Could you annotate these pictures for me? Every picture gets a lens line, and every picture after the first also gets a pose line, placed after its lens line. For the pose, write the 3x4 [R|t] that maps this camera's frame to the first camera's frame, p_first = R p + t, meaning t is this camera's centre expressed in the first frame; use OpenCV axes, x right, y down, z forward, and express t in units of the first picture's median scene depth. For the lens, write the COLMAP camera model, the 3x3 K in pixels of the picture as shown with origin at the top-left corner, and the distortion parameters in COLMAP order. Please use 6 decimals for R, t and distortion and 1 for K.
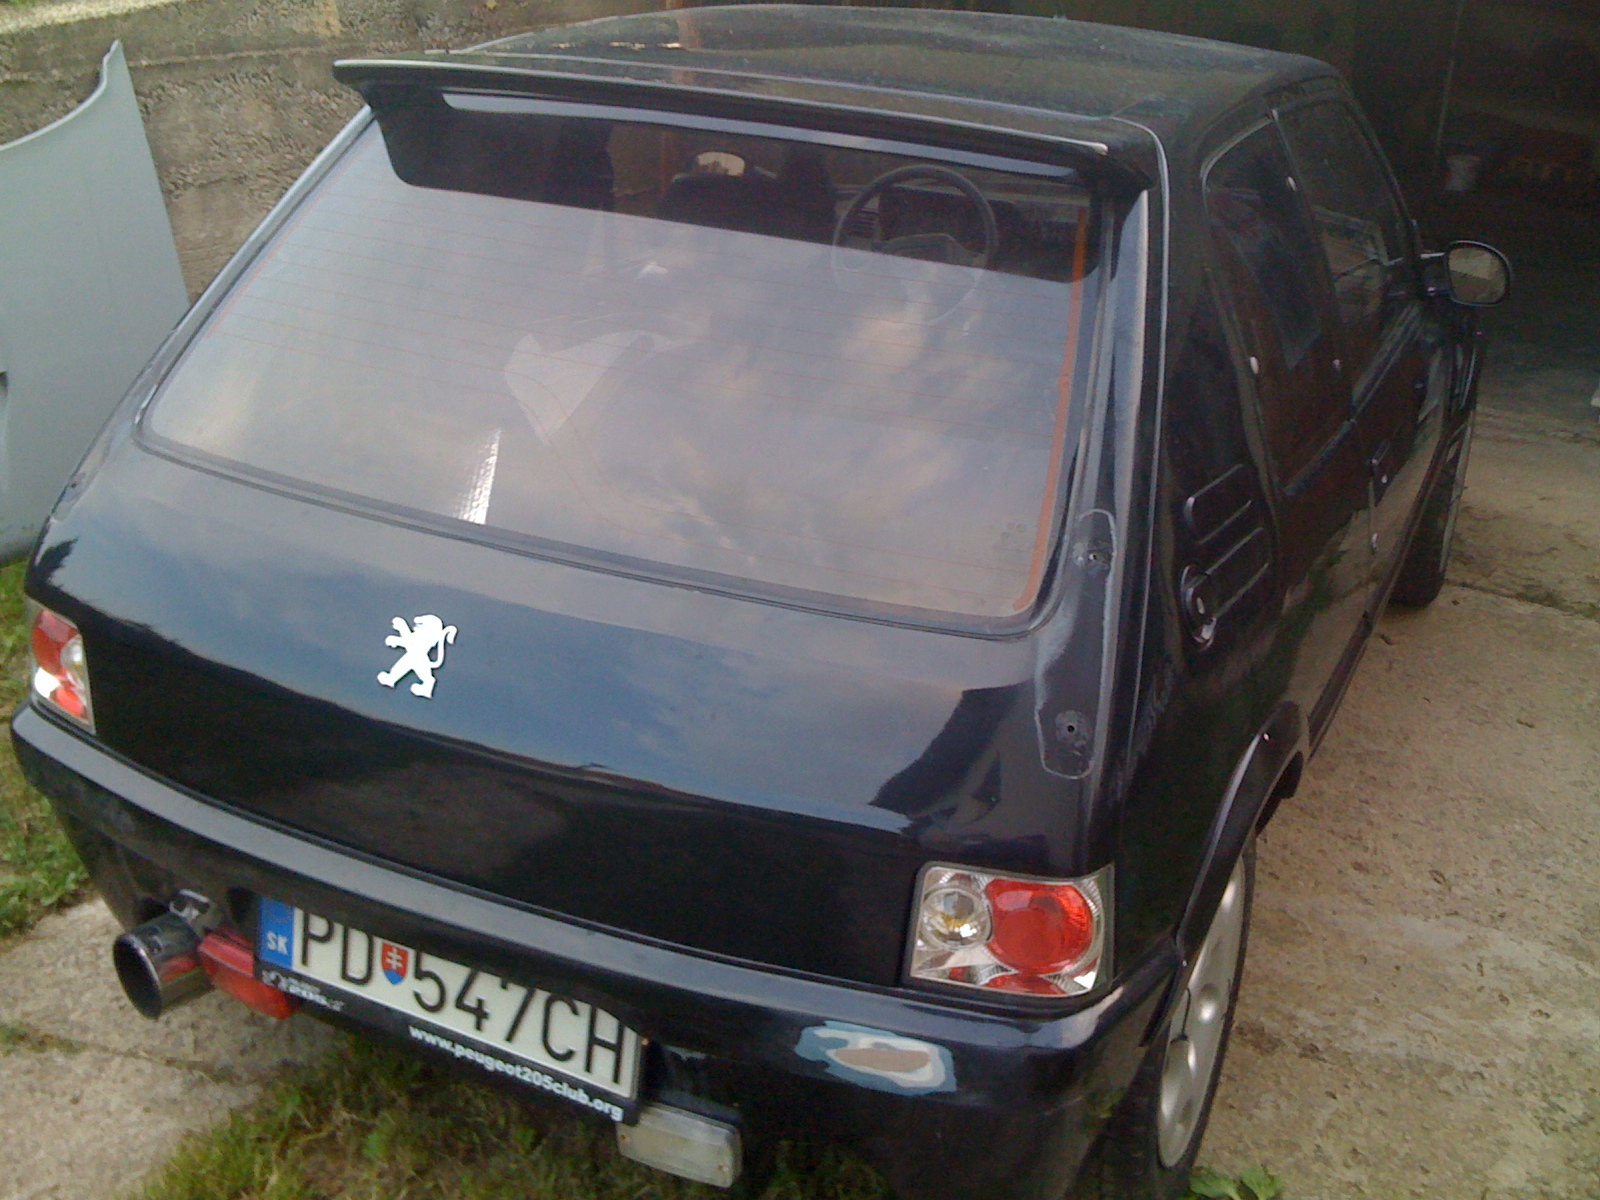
lens RADIAL K [[1750.9, 0, 852.1], [0, 1750.9, 552.3], [0, 0, 1]] dist [-0.047284, 0.000000]
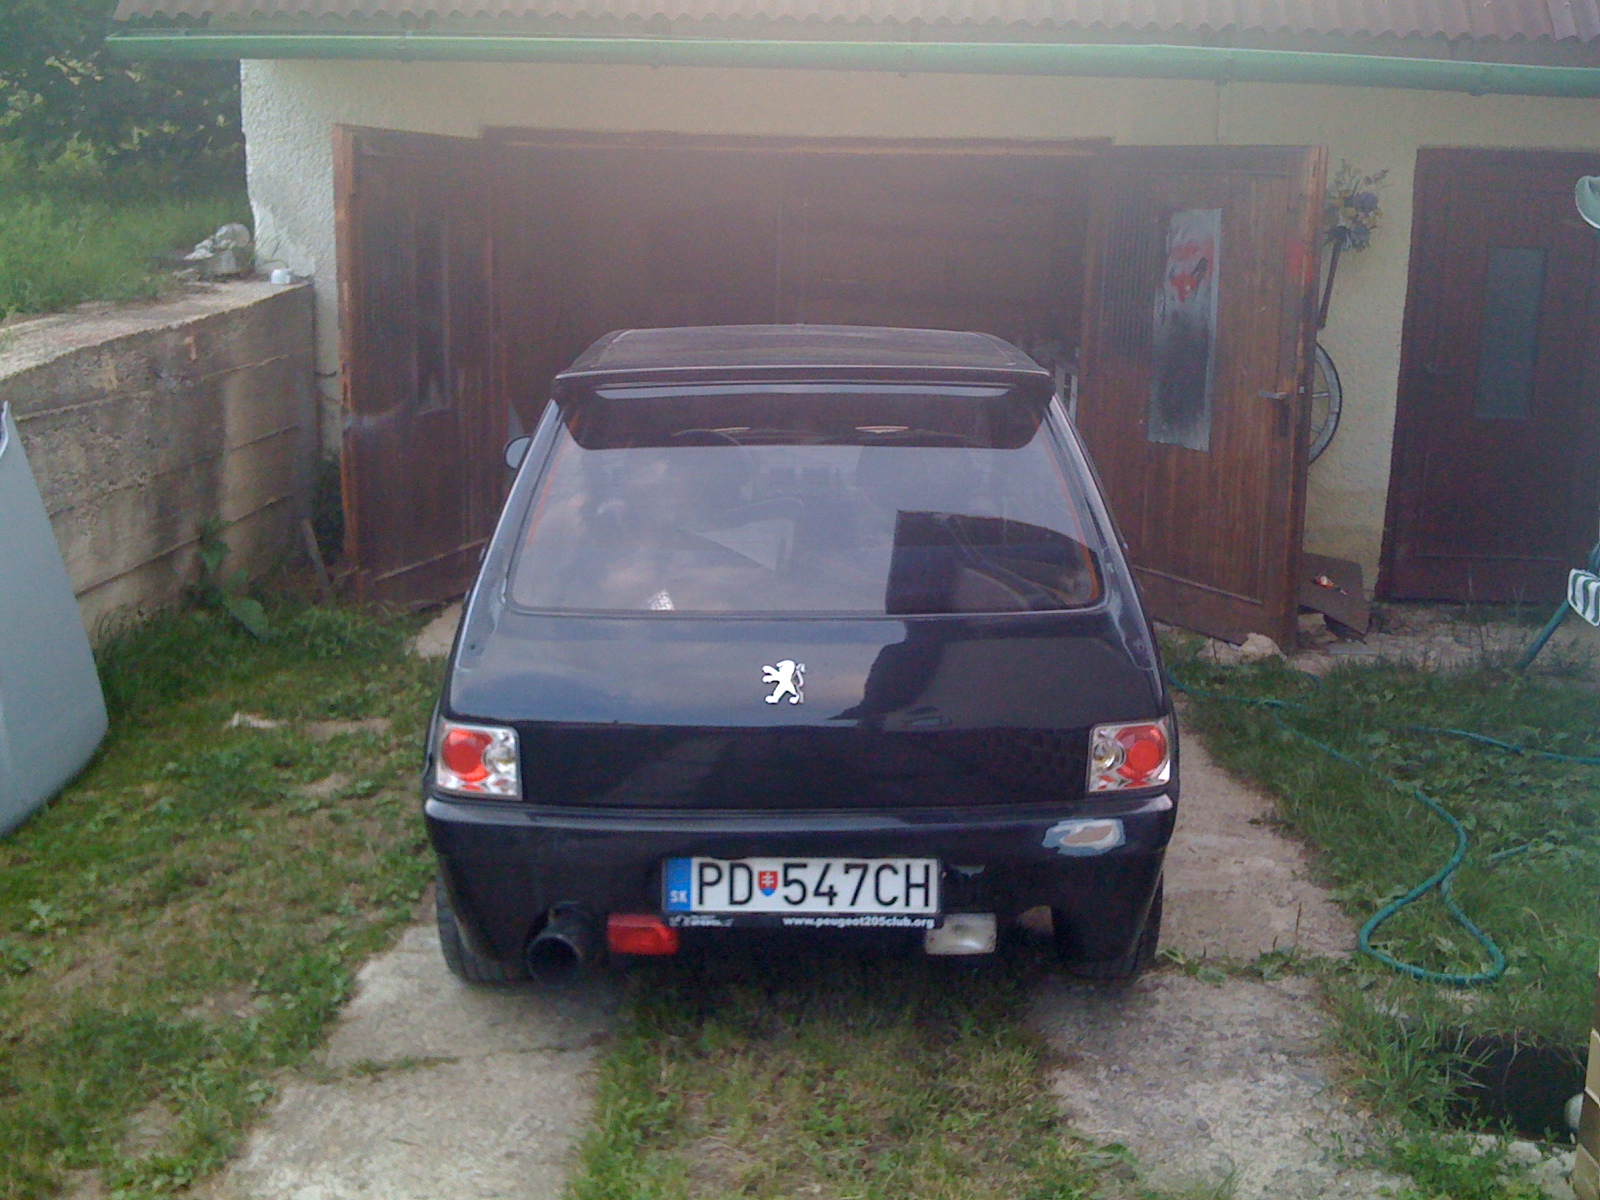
lens RADIAL K [[1750.9, 0, 780.0], [0, 1750.9, 513.4], [0, 0, 1]] dist [-0.047284, 0.000000]
pose [[0.907280, -0.116161, 0.404164, -0.905803], [0.193184, 0.968807, -0.155220, 0.158197], [-0.373527, 0.218906, 0.901420, -0.606675]]
